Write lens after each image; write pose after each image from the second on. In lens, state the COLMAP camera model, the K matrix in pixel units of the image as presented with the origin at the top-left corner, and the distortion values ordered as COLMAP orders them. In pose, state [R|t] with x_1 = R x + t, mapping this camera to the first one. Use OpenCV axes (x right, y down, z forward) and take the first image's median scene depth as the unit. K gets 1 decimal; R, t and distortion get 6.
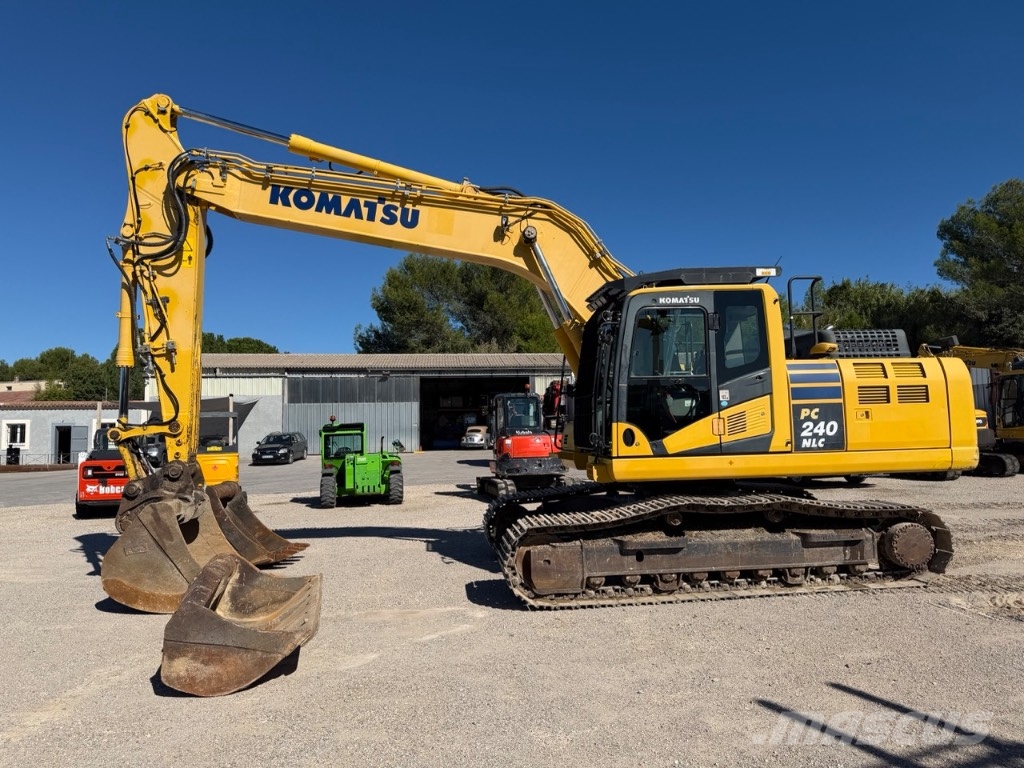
lens RADIAL K [[716.3, 0, 507.8], [0, 716.3, 384.5], [0, 0, 1]] dist [0.078798, -0.102238]
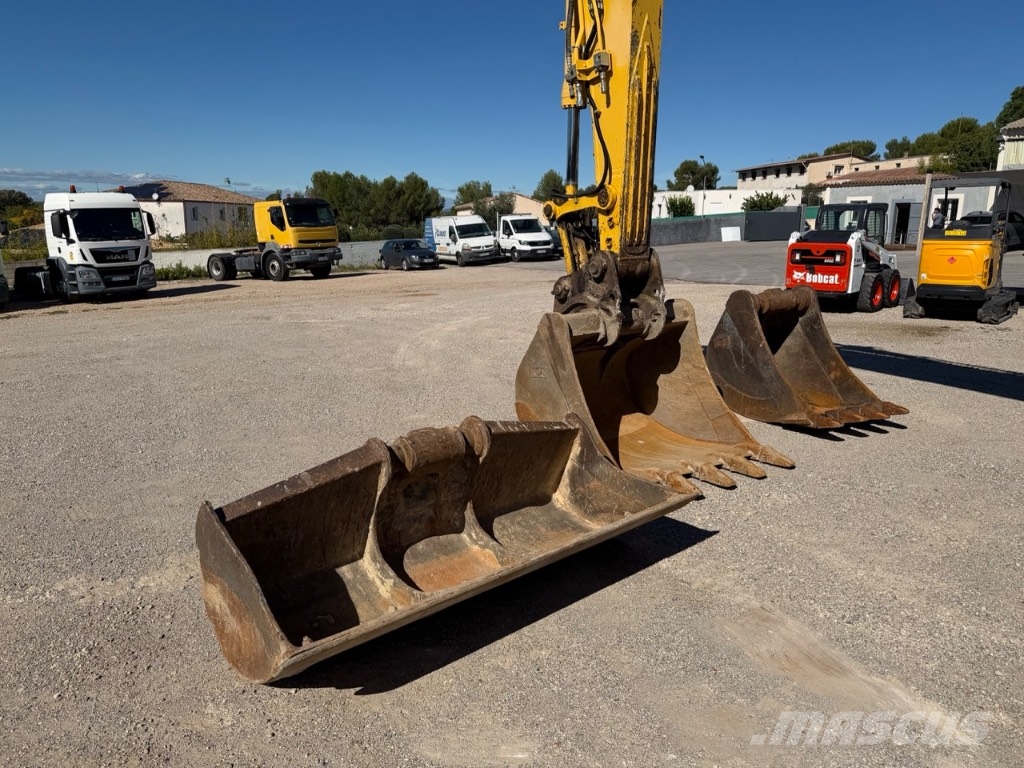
lens RADIAL K [[716.3, 0, 517.2], [0, 716.3, 380.8], [0, 0, 1]] dist [0.078798, -0.102238]
pose [[0.453913, 0.207365, -0.866581, 0.094338], [0.054203, 0.964317, 0.259143, 0.045382], [0.889396, -0.164599, 0.426476, 0.630923]]
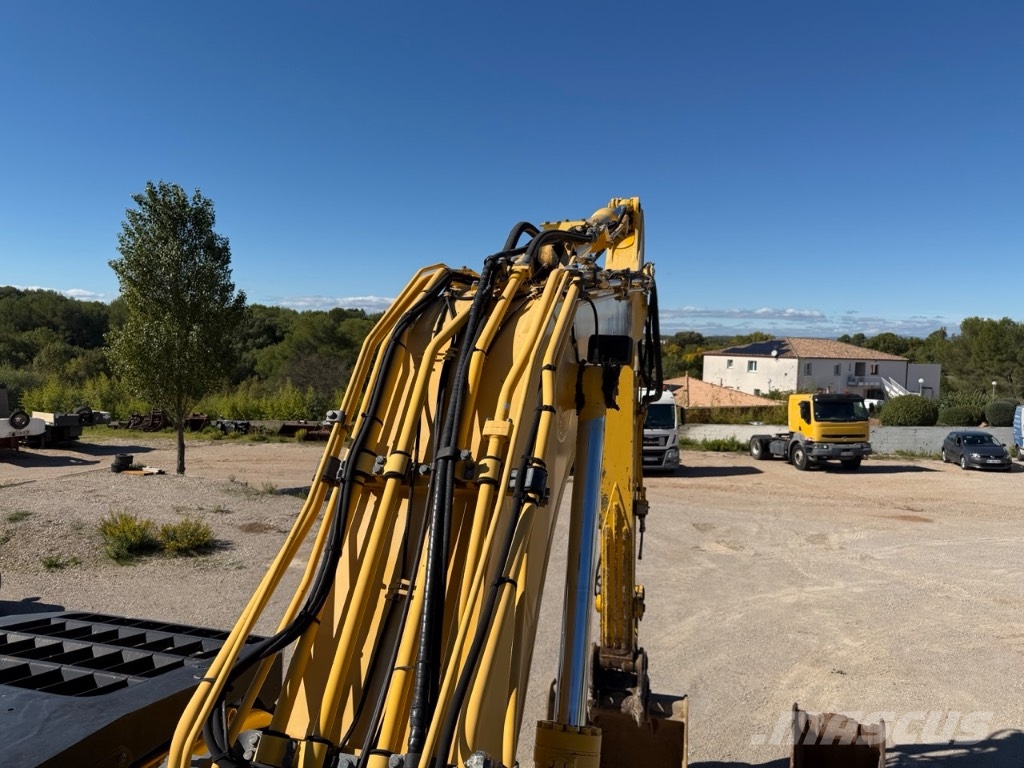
lens RADIAL K [[716.3, 0, 511.0], [0, 716.3, 383.7], [0, 0, 1]] dist [0.078798, -0.102238]
pose [[-0.371705, 0.055115, -0.926714, 0.341399], [0.045947, 0.998105, 0.040931, -0.234005], [0.927213, -0.027365, -0.373533, 1.220453]]
